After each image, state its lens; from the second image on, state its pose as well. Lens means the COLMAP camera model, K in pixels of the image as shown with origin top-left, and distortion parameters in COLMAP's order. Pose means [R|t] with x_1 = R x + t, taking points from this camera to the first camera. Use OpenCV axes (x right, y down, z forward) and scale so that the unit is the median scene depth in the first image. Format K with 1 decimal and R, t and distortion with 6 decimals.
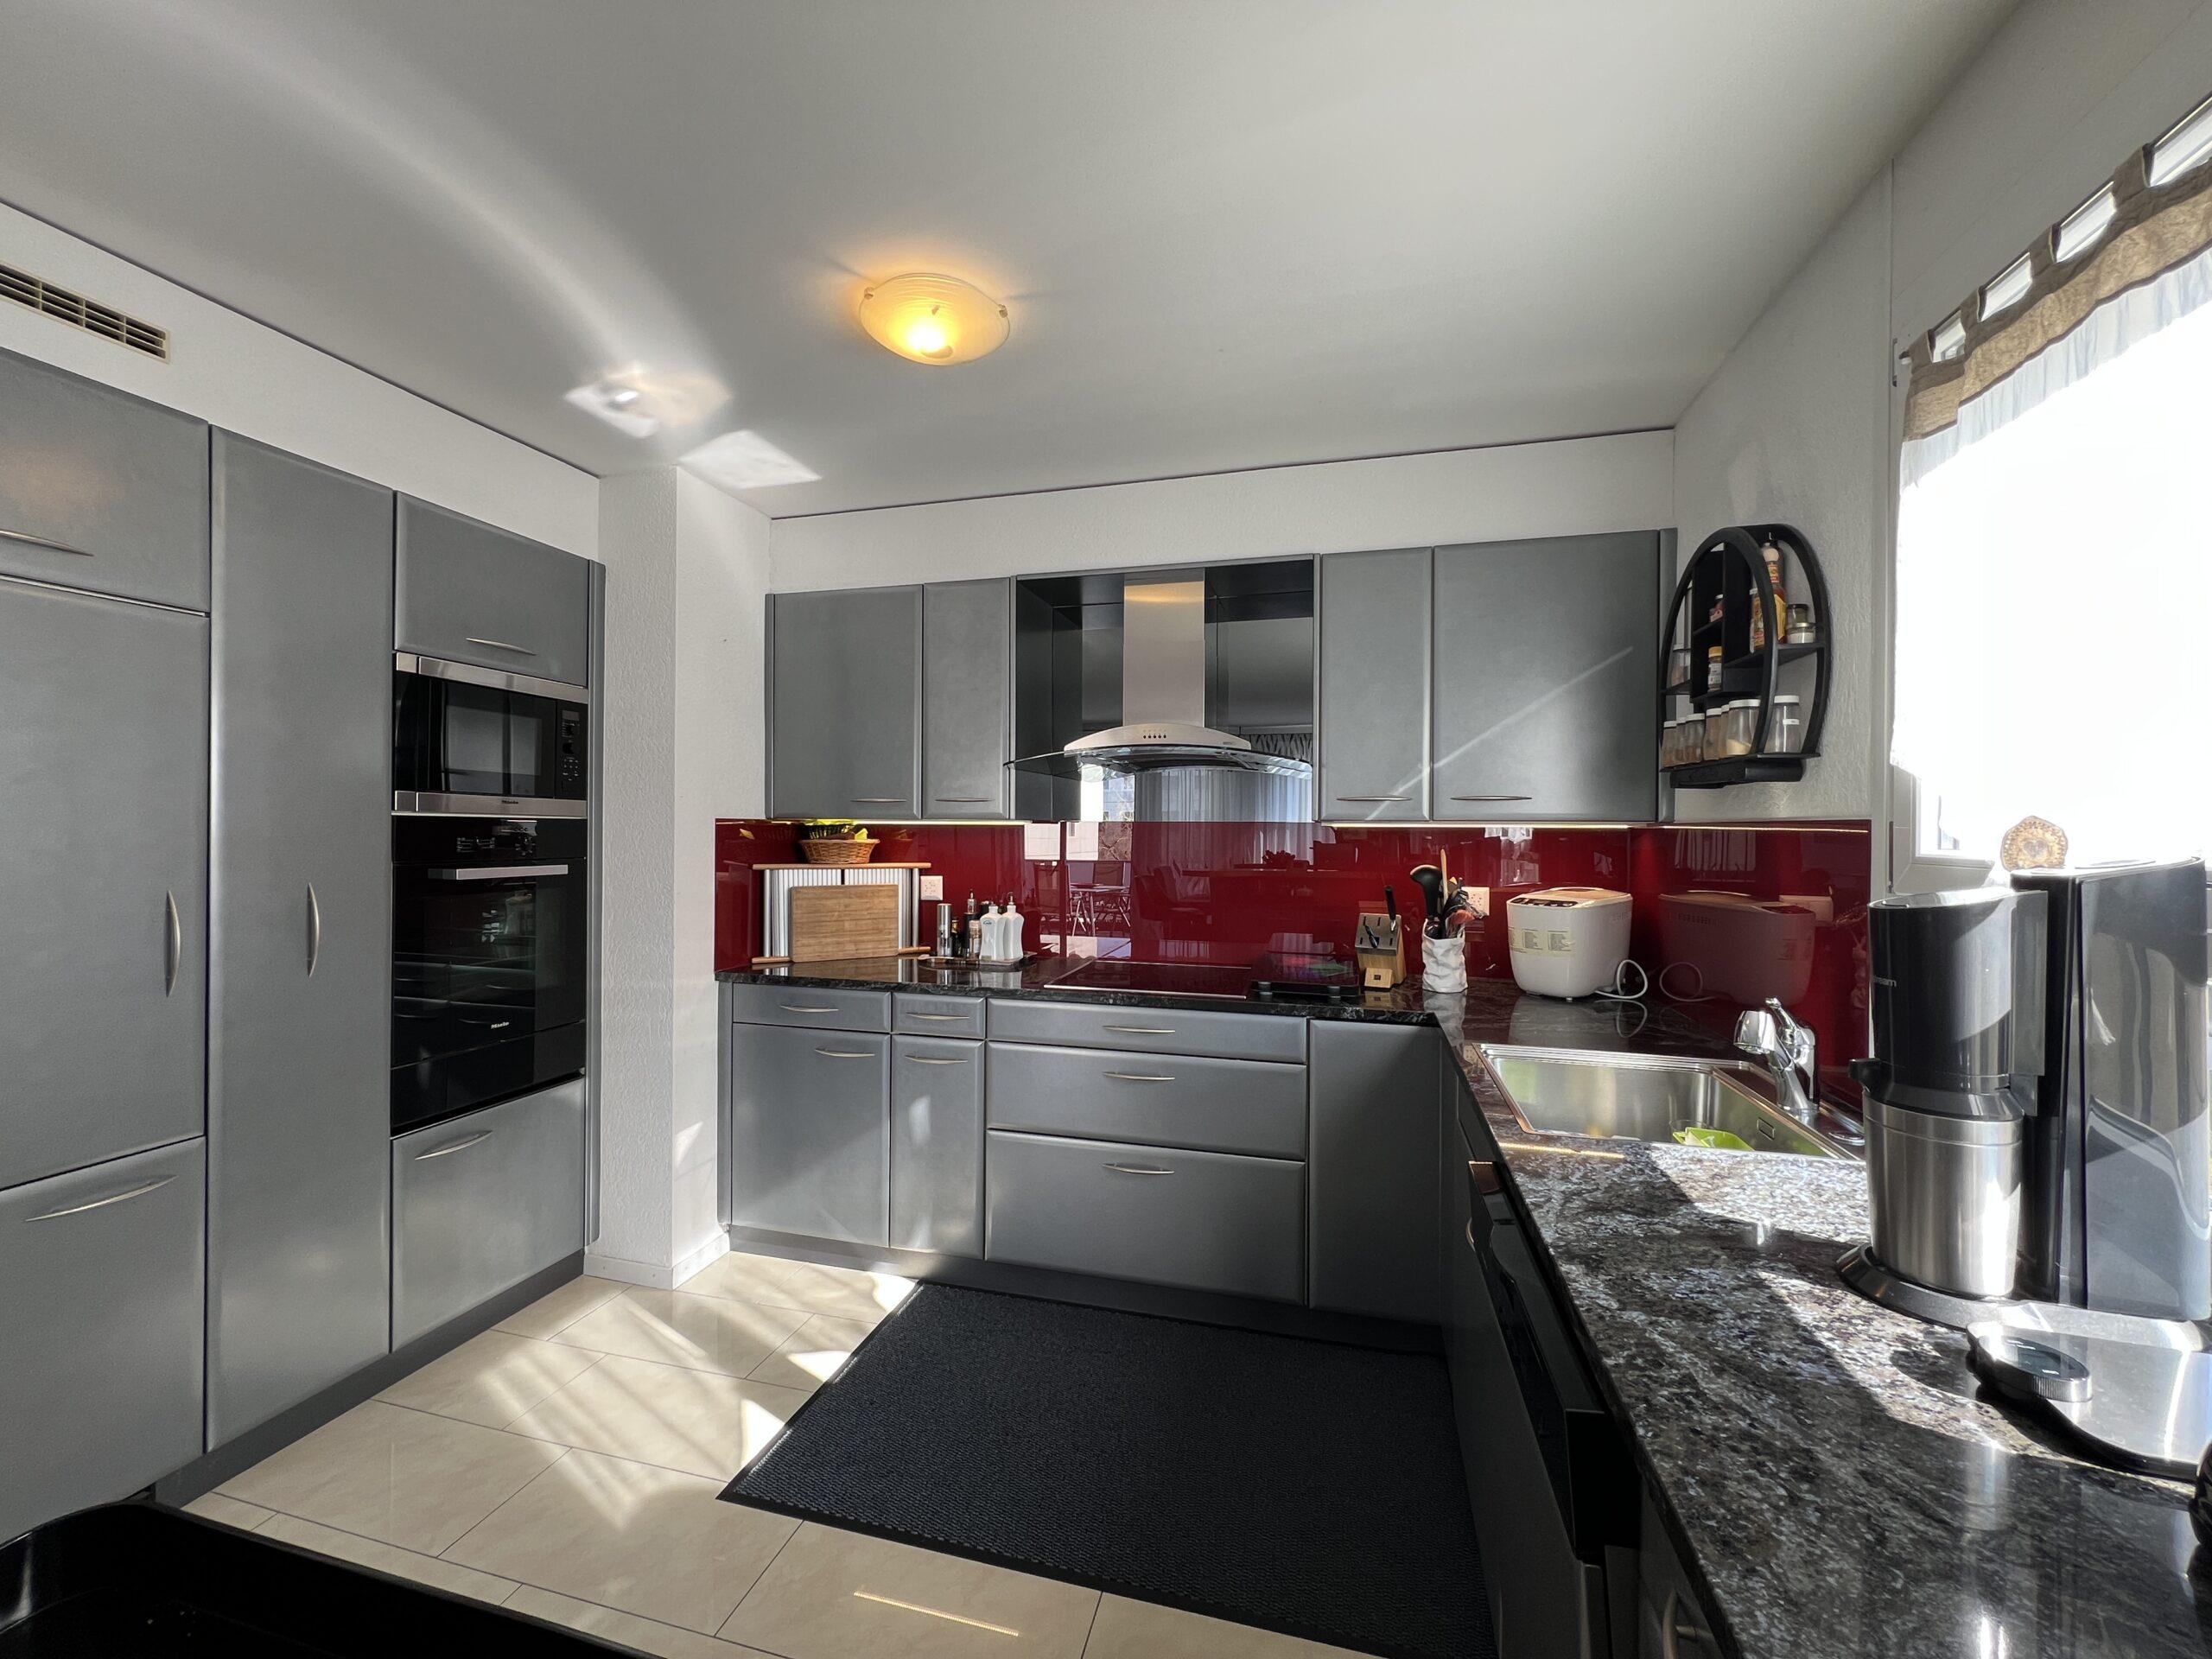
lens RADIAL K [[886.6, 0, 1104.7], [0, 886.6, 827.7], [0, 0, 1]] dist [-0.004611, -0.000590]
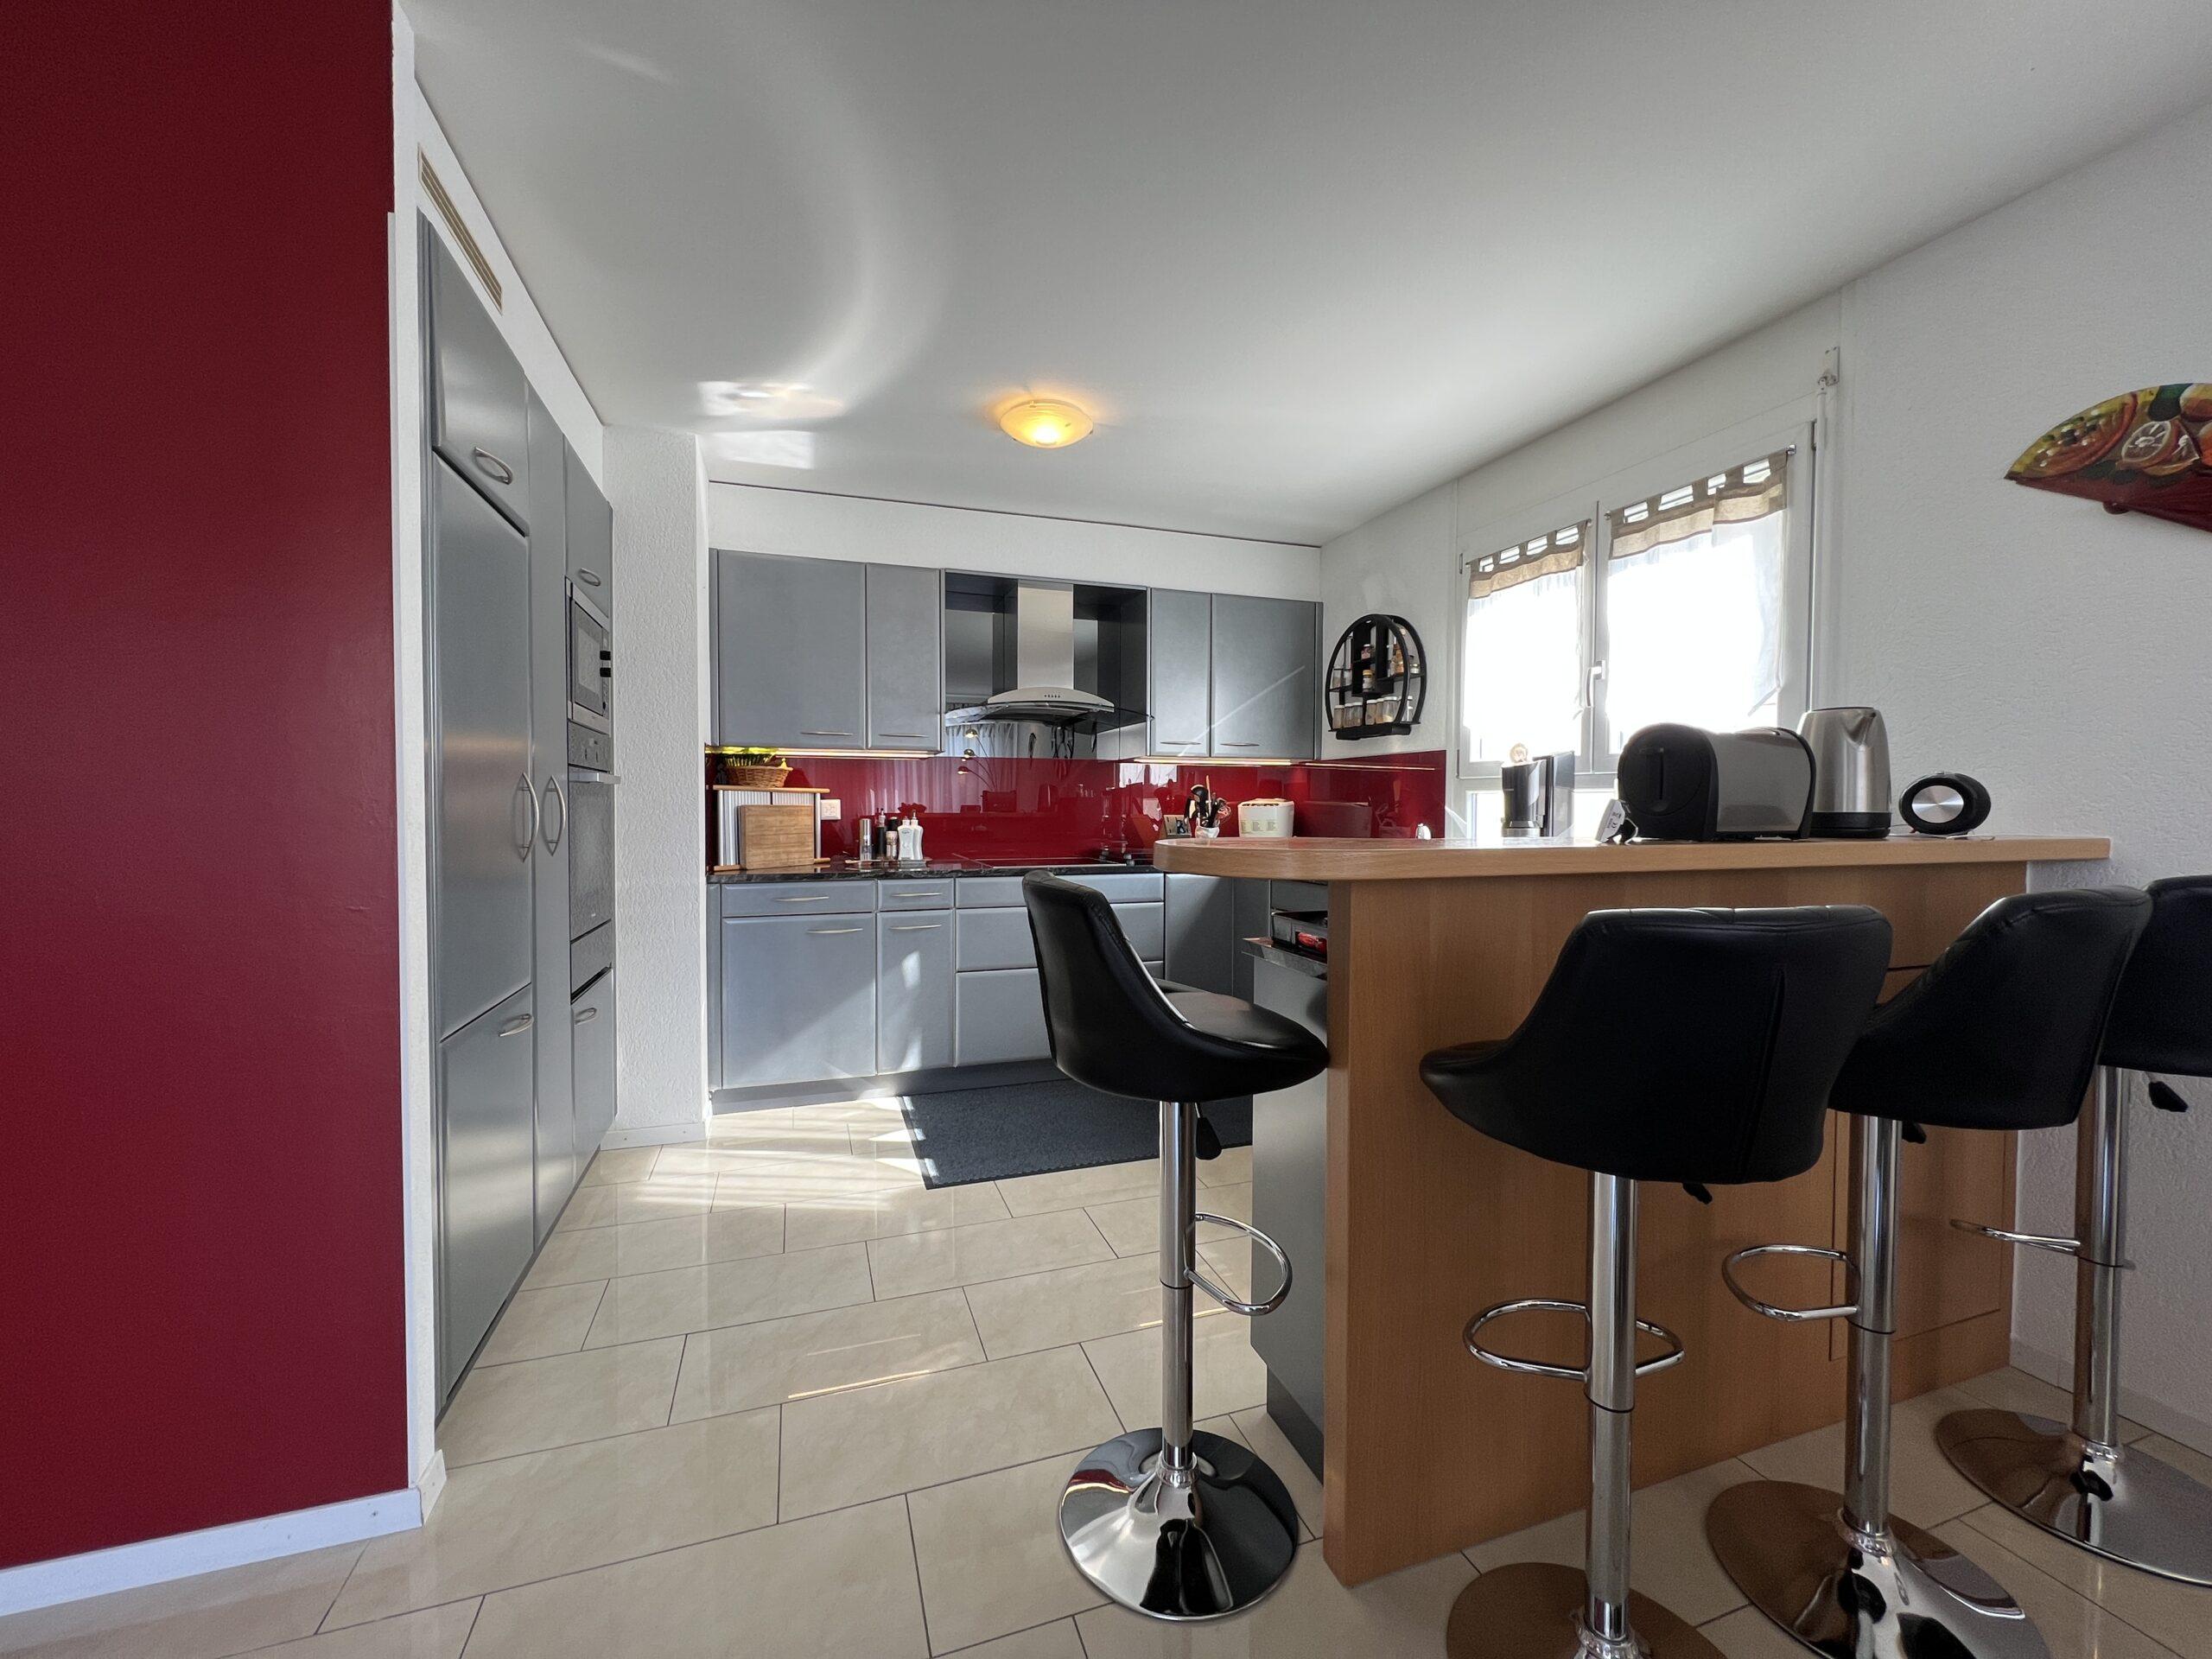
lens RADIAL K [[885.8, 0, 1106.3], [0, 885.8, 823.7], [0, 0, 1]] dist [0.002565, 0.000048]
pose [[0.828136, -0.015213, 0.560320, -0.748677], [0.001996, 0.999705, 0.024193, 0.078606], [-0.560523, -0.018916, 0.827923, -0.289977]]
